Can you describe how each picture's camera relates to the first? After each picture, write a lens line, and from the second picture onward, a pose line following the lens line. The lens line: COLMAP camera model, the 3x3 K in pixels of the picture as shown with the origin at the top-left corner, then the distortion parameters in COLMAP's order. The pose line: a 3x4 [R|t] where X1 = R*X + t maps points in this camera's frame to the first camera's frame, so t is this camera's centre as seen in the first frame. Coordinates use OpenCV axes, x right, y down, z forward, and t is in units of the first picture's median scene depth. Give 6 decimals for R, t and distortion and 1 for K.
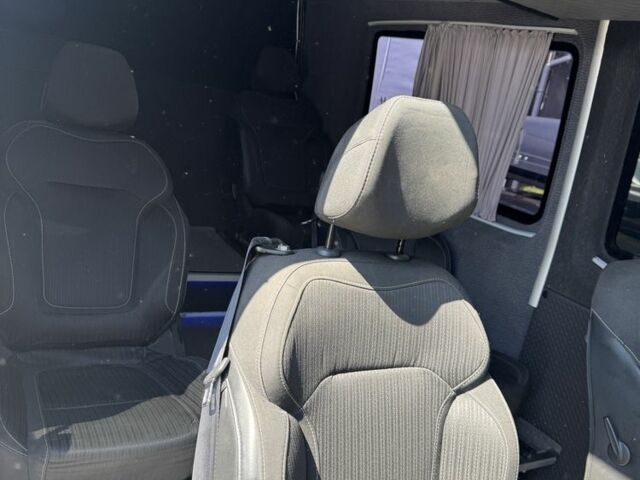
lens RADIAL K [[611.3, 0, 320.0], [0, 611.3, 240.0], [0, 0, 1]] dist [0.253530, -0.444763]
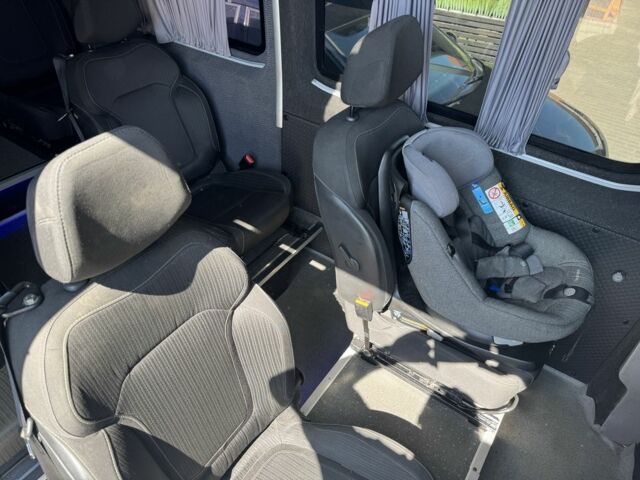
lens RADIAL K [[475.0, 0, 320.0], [0, 475.0, 240.0], [0, 0, 1]] dist [-0.004462, -0.006424]
pose [[0.895077, -0.392731, 0.211185, 0.236332], [0.233739, 0.816551, 0.527836, -0.357225], [-0.379741, -0.423091, 0.822673, 0.194807]]
